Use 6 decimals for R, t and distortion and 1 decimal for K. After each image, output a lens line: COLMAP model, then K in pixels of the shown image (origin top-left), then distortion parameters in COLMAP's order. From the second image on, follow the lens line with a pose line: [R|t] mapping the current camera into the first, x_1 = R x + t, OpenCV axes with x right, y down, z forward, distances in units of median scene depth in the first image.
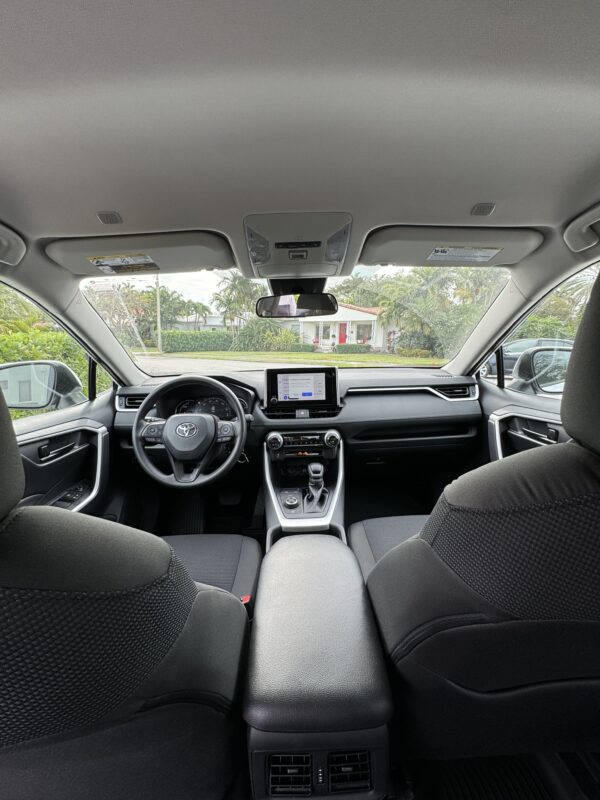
lens RADIAL K [[321.1, 0, 299.0], [0, 321.1, 400.3], [0, 0, 1]] dist [-0.003883, -0.000425]
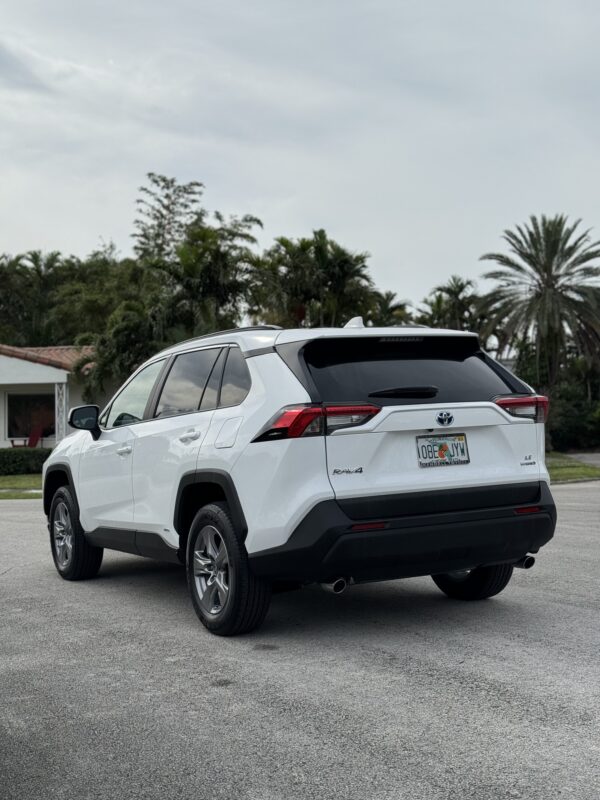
lens RADIAL K [[1124.4, 0, 298.6], [0, 1124.4, 405.7], [0, 0, 1]] dist [0.099543, 0.000000]
pose [[0.888469, -0.013706, 0.458731, -2.406802], [0.115453, 0.974083, -0.194505, 1.216575], [-0.444177, 0.225773, 0.867026, -4.828476]]
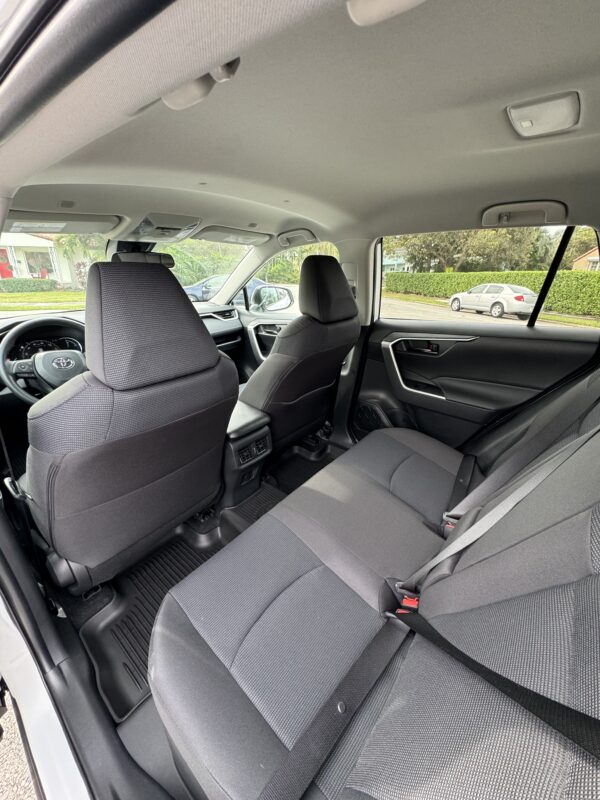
lens RADIAL K [[321.1, 0, 299.5], [0, 321.1, 407.4], [0, 0, 1]] dist [-0.003883, -0.000425]
pose [[0.657403, -0.281462, 0.698999, -0.552566], [0.129426, 0.956012, 0.263228, 0.042273], [-0.742341, -0.082579, 0.664914, -0.413753]]
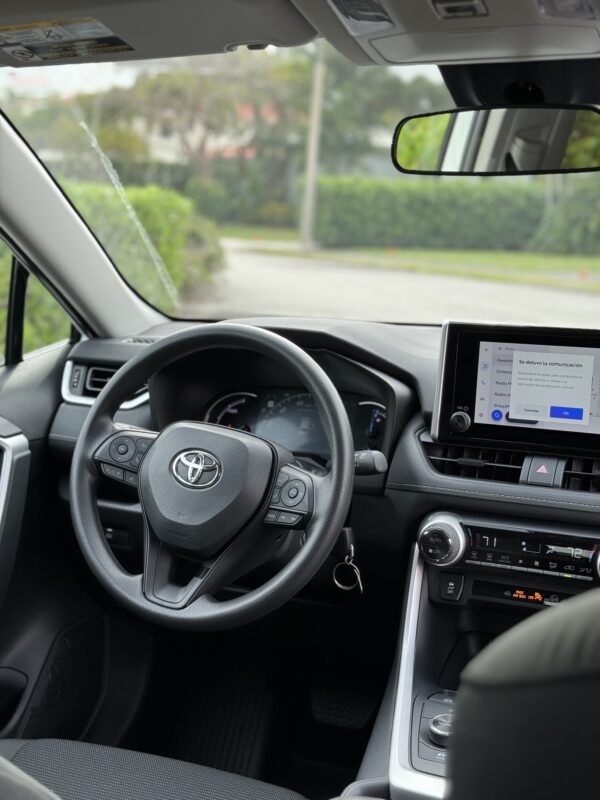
lens RADIAL K [[1124.4, 0, 300.9], [0, 1124.4, 398.0], [0, 0, 1]] dist [0.099543, 0.000000]
pose [[0.913520, 0.107461, -0.392344, 0.212507], [-0.117151, 0.993114, -0.000762, -0.001567], [0.389561, 0.046659, 0.919818, -0.119315]]
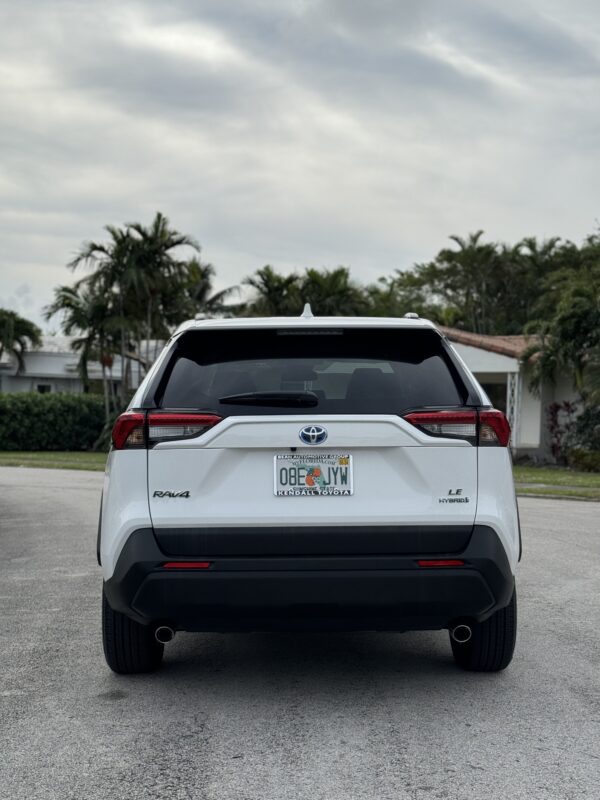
lens RADIAL K [[1124.4, 0, 292.2], [0, 1124.4, 397.3], [0, 0, 1]] dist [0.099543, 0.000000]
pose [[0.999805, 0.018675, -0.006442, -0.039844], [-0.019624, 0.976459, -0.214807, 1.102580], [0.002279, 0.214892, 0.976635, -4.617130]]
